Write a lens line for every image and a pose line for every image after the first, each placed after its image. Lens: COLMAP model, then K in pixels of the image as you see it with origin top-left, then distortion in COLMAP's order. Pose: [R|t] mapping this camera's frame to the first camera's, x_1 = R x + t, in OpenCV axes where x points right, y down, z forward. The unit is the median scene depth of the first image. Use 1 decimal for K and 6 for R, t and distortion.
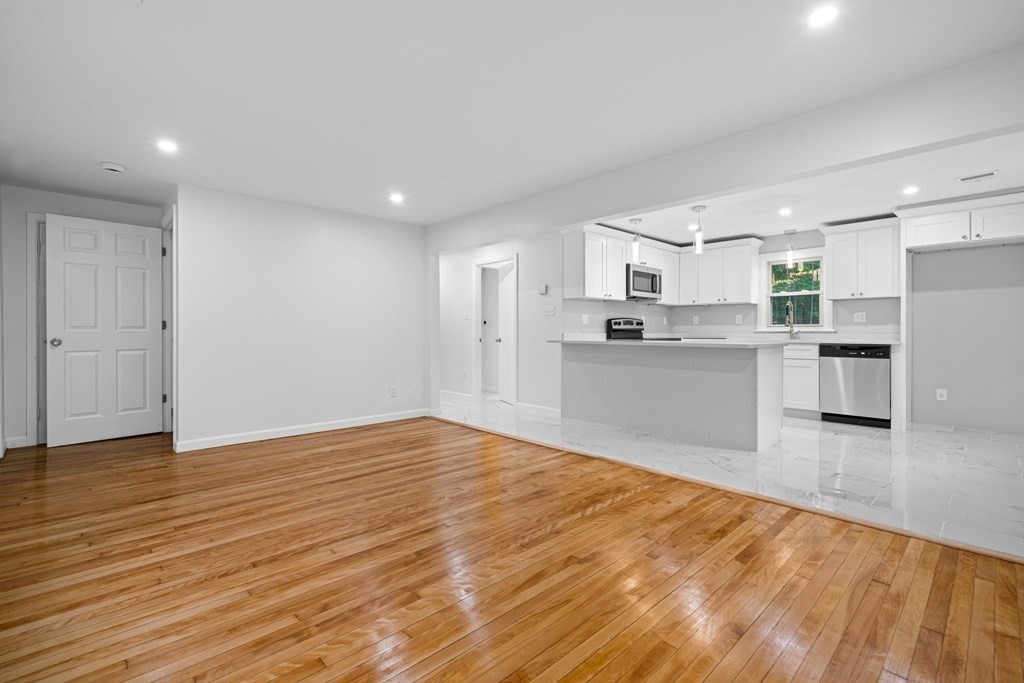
lens RADIAL K [[456.0, 0, 510.4], [0, 456.0, 332.3], [0, 0, 1]] dist [-0.000496, 0.000562]
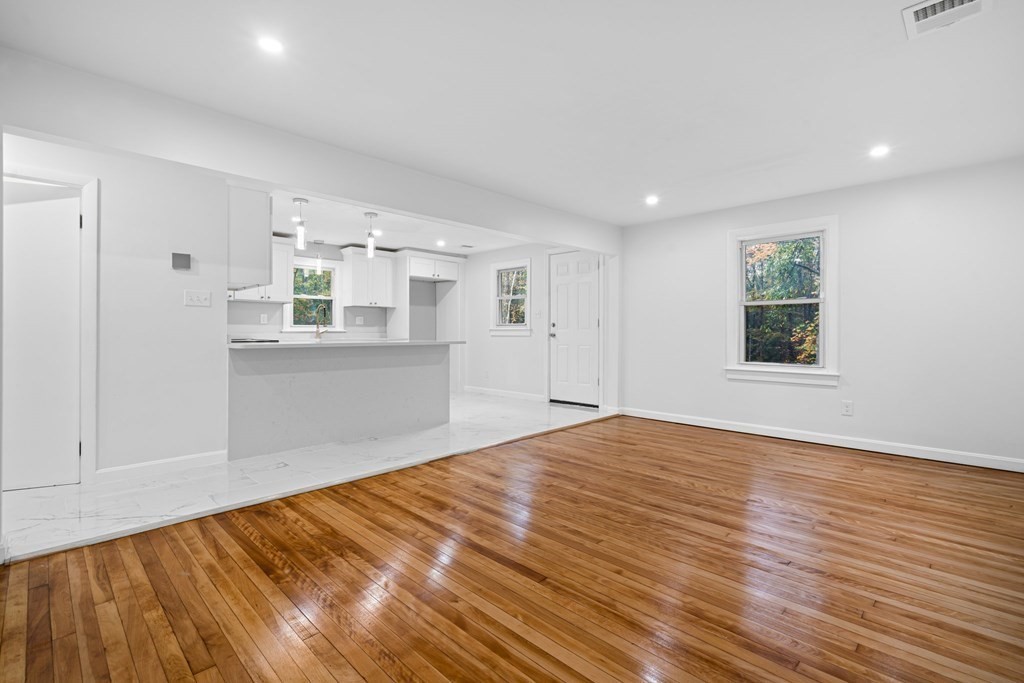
lens RADIAL K [[466.7, 0, 515.3], [0, 466.7, 332.9], [0, 0, 1]] dist [0.000300, -0.000399]
pose [[-0.042838, -0.002552, 0.999079, -0.643675], [0.001316, 0.999996, 0.002611, -0.001066], [-0.999081, 0.001427, -0.042834, 0.676870]]
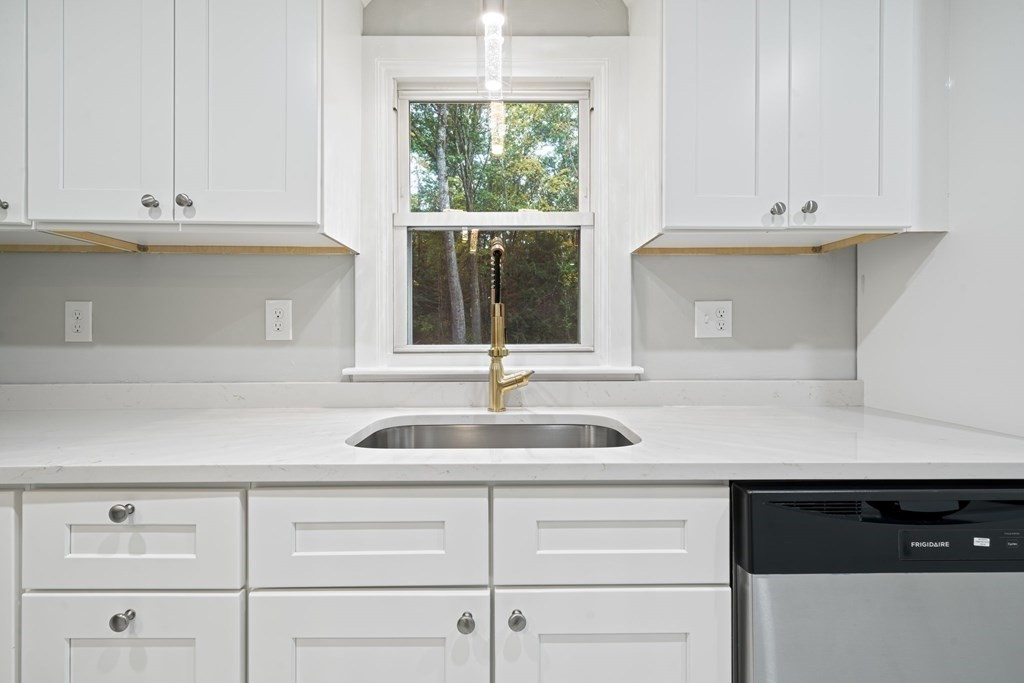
lens RADIAL K [[456.0, 0, 510.4], [0, 456.0, 332.3], [0, 0, 1]] dist [-0.000496, 0.000562]
pose [[0.676209, 0.009569, 0.736648, 0.539767], [0.003214, 0.999868, -0.015939, -0.023921], [-0.736703, 0.013145, 0.676089, 1.000763]]
